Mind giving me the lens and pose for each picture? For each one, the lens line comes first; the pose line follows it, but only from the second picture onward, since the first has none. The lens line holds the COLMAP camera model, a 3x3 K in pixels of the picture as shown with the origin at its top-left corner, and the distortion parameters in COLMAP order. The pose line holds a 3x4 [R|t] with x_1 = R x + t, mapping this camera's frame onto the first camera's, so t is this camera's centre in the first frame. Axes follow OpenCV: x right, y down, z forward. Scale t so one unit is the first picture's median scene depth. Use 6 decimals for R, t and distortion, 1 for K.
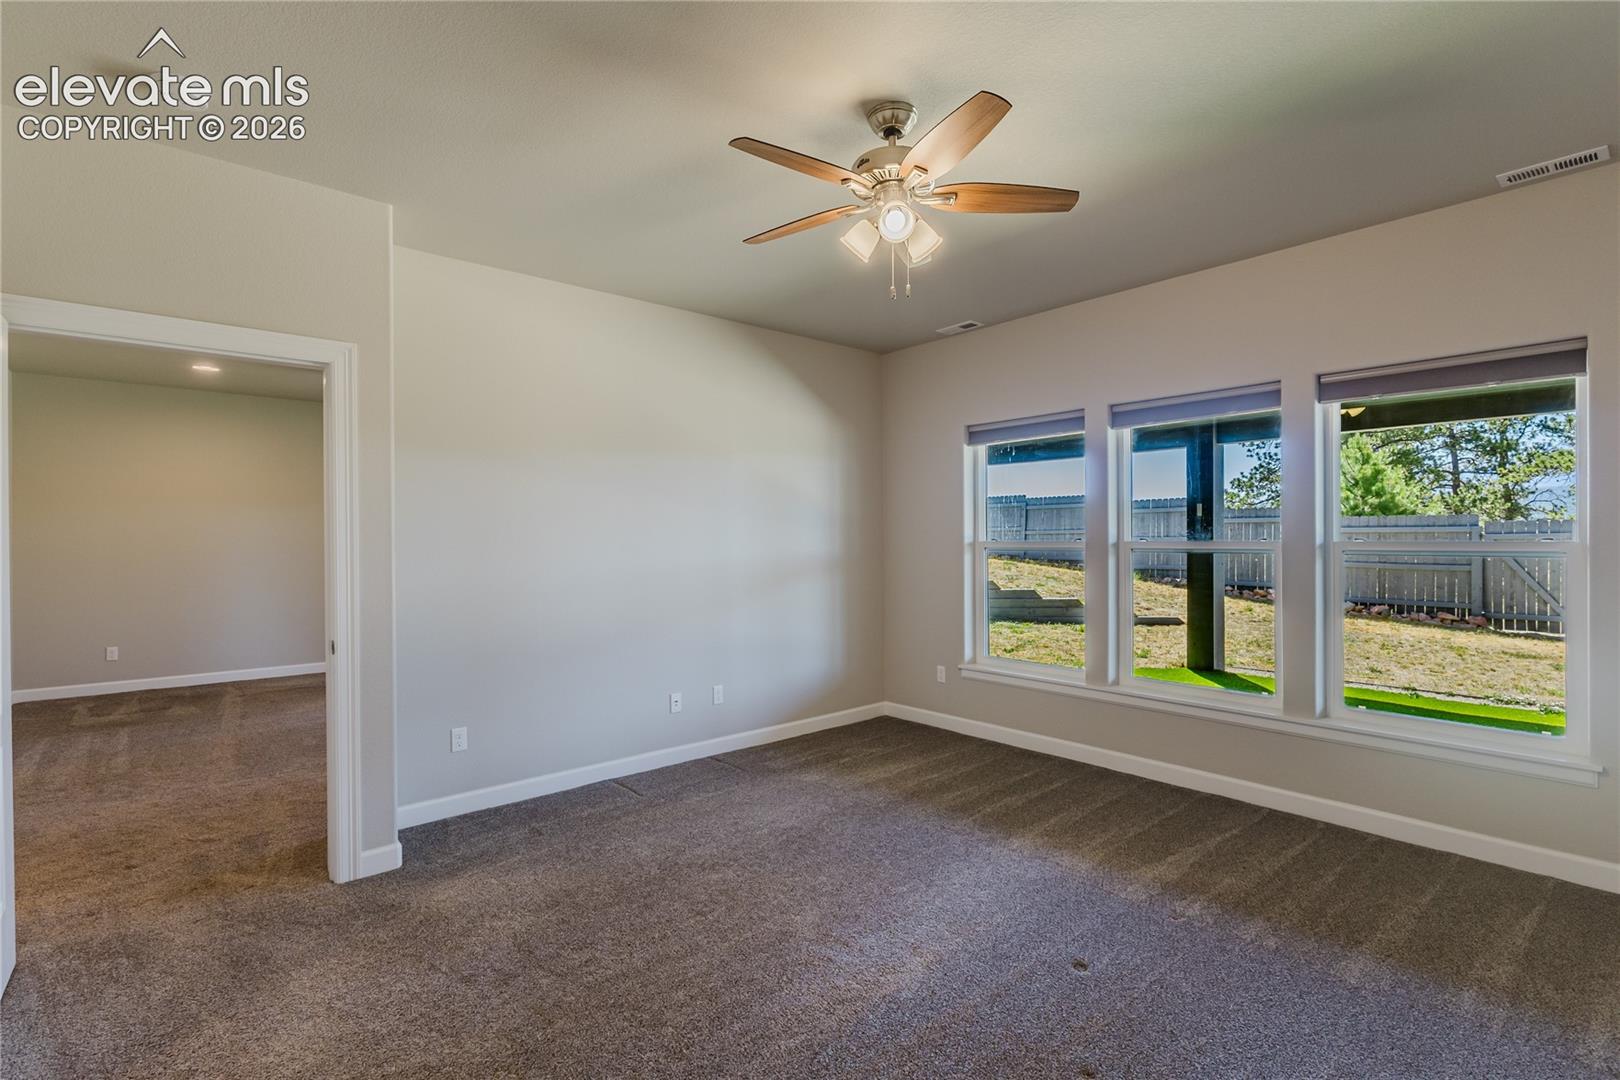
lens RADIAL K [[744.9, 0, 813.6], [0, 744.9, 537.0], [0, 0, 1]] dist [0.008341, 0.000068]
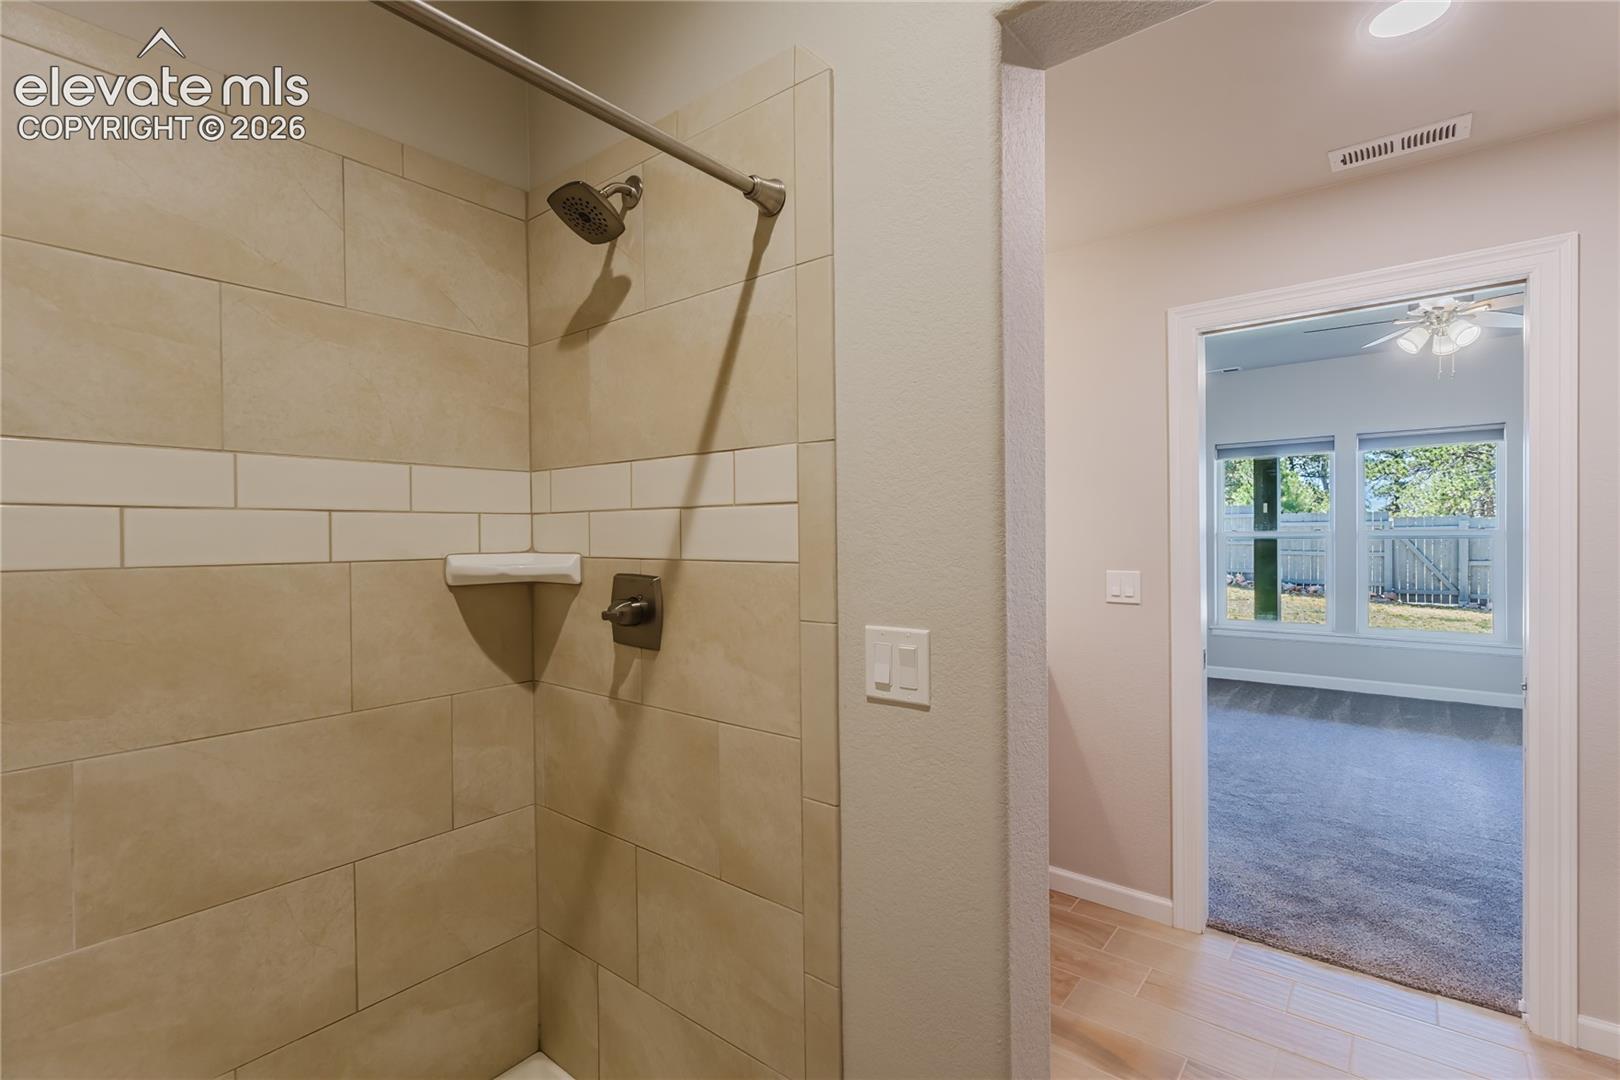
lens RADIAL K [[744.9, 0, 806.9], [0, 744.9, 543.5], [0, 0, 1]] dist [0.008341, 0.000068]
pose [[0.984255, -0.006665, 0.176627, -0.318814], [0.004308, 0.999897, 0.013723, 0.001925], [-0.176700, -0.012746, 0.984182, -0.072860]]
